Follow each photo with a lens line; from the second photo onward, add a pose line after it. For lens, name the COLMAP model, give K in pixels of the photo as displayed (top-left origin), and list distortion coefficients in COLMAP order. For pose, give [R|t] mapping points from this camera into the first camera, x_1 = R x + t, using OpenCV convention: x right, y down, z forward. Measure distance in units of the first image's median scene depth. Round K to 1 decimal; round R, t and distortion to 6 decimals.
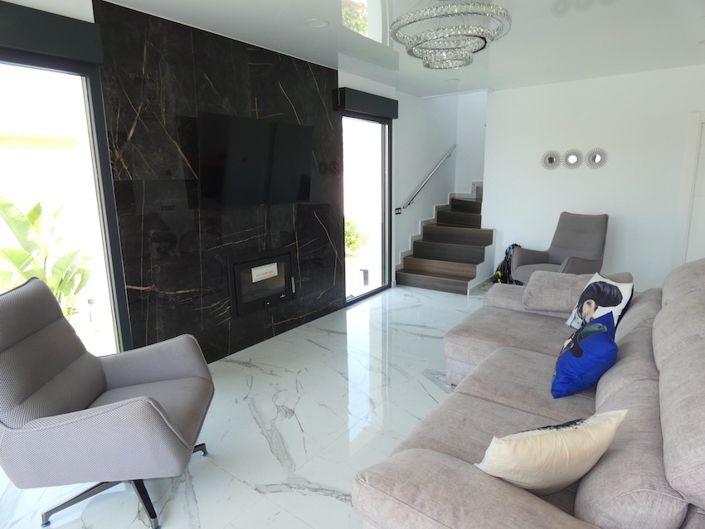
lens RADIAL K [[410.2, 0, 352.5], [0, 410.2, 264.5], [0, 0, 1]] dist [0.002443, 0.000125]
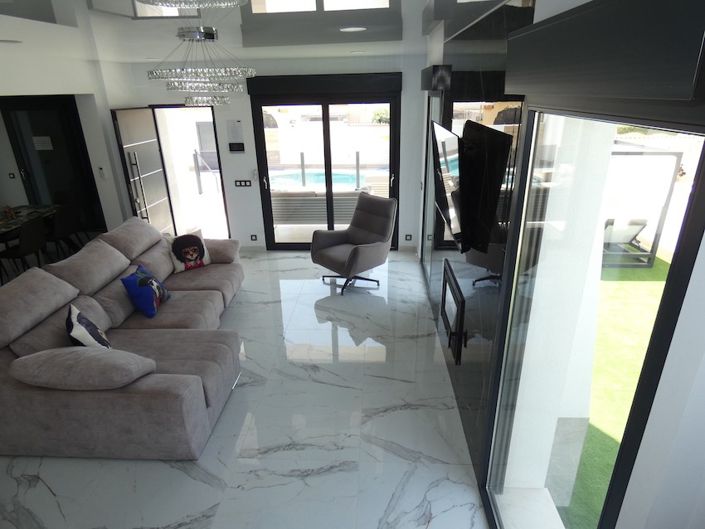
lens RADIAL K [[420.9, 0, 353.6], [0, 420.9, 259.8], [0, 0, 1]] dist [-0.002263, -0.002191]
pose [[-0.824335, 0.241625, -0.511946, 0.384134], [-0.079339, 0.846100, 0.527087, -0.487928], [0.560515, 0.475113, -0.678300, 1.413356]]
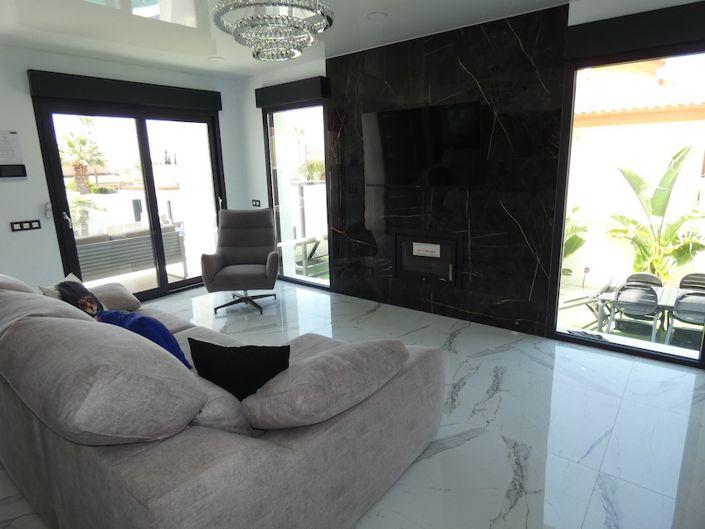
lens RADIAL K [[420.9, 0, 353.6], [0, 420.9, 259.8], [0, 0, 1]] dist [-0.002263, -0.002191]
pose [[-0.018211, 0.240327, -0.970521, 0.847959], [-0.174887, 0.954952, 0.239753, -0.183315], [0.984420, 0.174098, 0.024639, 0.776637]]
